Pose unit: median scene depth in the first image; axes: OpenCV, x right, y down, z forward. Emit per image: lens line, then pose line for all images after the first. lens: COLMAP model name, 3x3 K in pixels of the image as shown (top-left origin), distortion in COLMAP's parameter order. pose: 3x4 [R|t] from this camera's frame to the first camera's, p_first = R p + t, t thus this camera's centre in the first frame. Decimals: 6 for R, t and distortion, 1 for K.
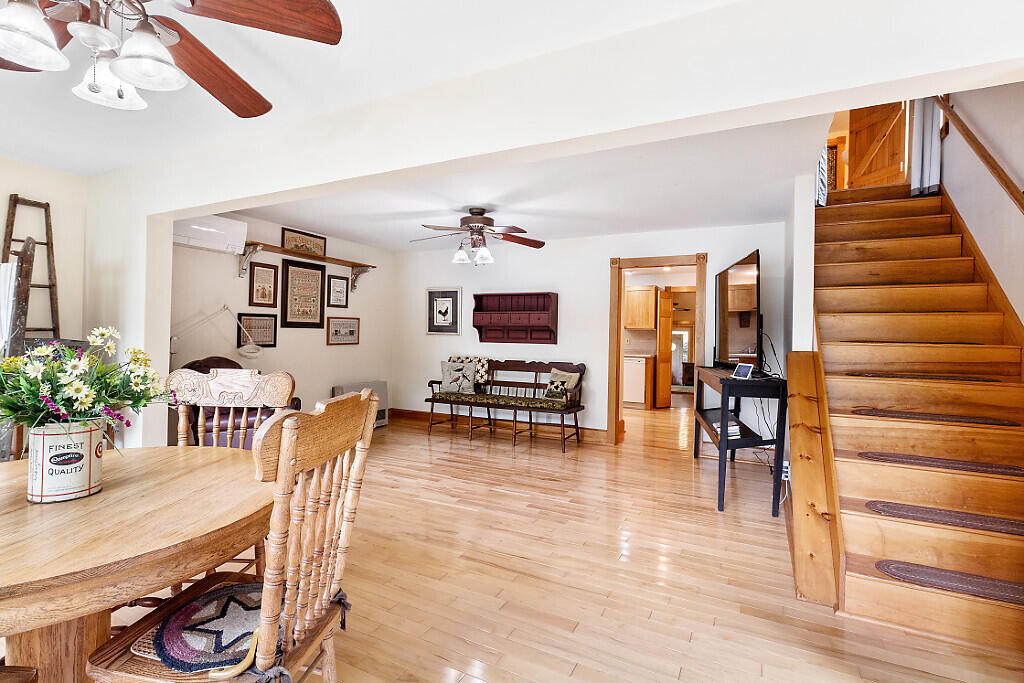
lens RADIAL K [[469.2, 0, 504.7], [0, 469.2, 337.0], [0, 0, 1]] dist [0.000669, 0.000372]
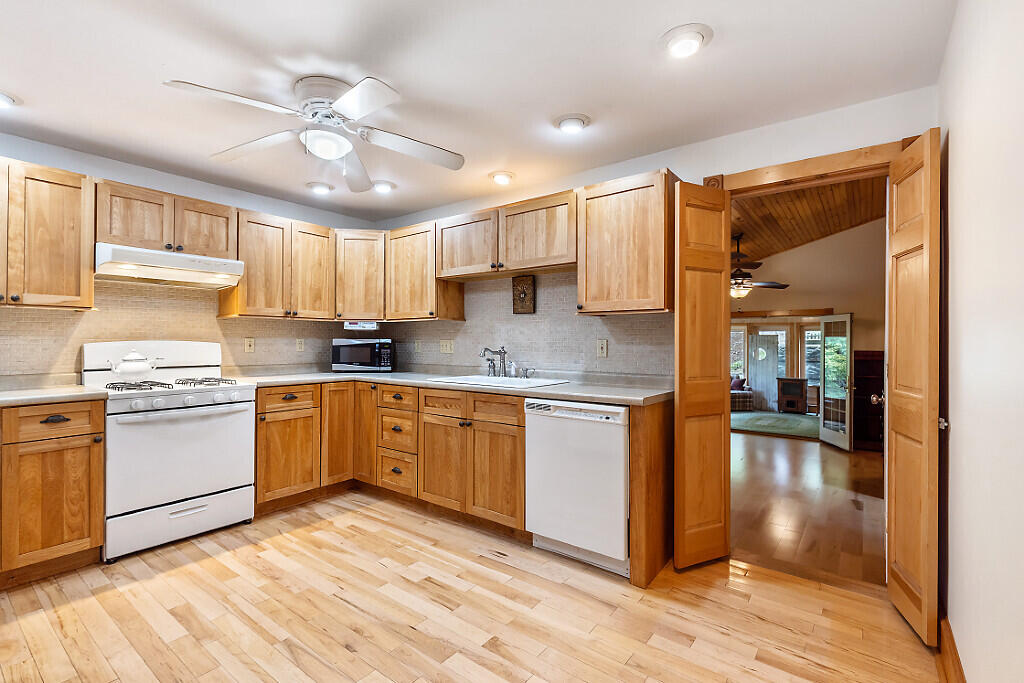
lens RADIAL K [[469.2, 0, 504.7], [0, 469.2, 337.0], [0, 0, 1]] dist [0.000669, 0.000372]
pose [[0.985937, -0.008824, -0.166887, 0.260653], [0.007277, 0.999925, -0.009878, 0.003232], [0.166962, 0.008525, 0.985927, 0.665467]]
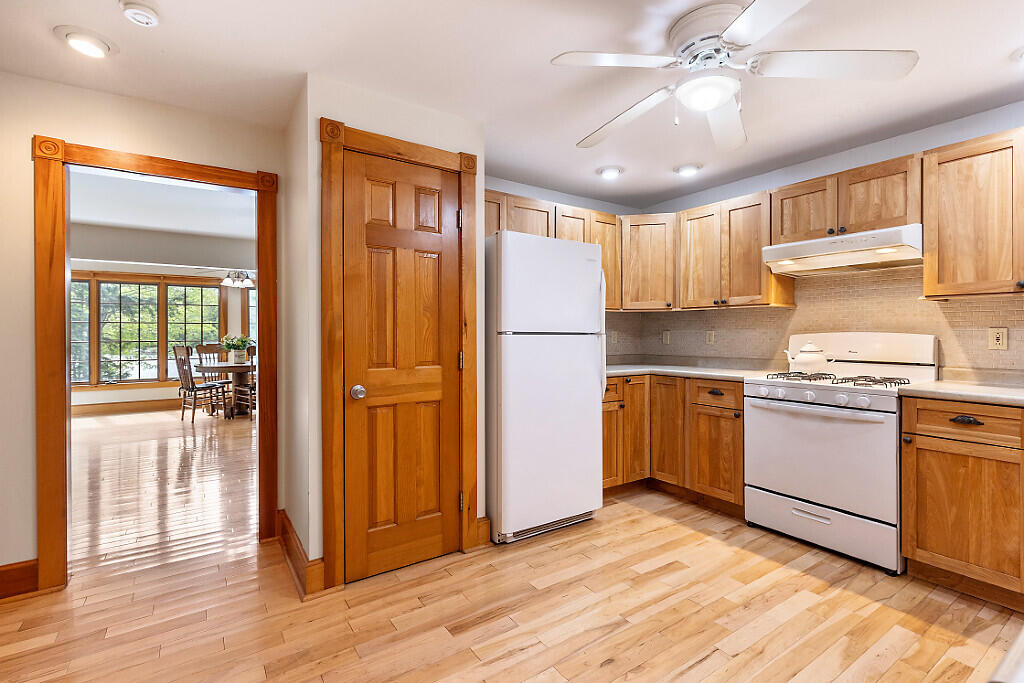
lens RADIAL K [[473.5, 0, 507.2], [0, 473.5, 330.9], [0, 0, 1]] dist [0.000519, 0.000185]
pose [[-0.476041, -0.011098, -0.879353, 0.570311], [-0.001029, 0.999927, -0.012062, 0.005855], [0.879423, -0.004837, -0.476017, 1.539031]]
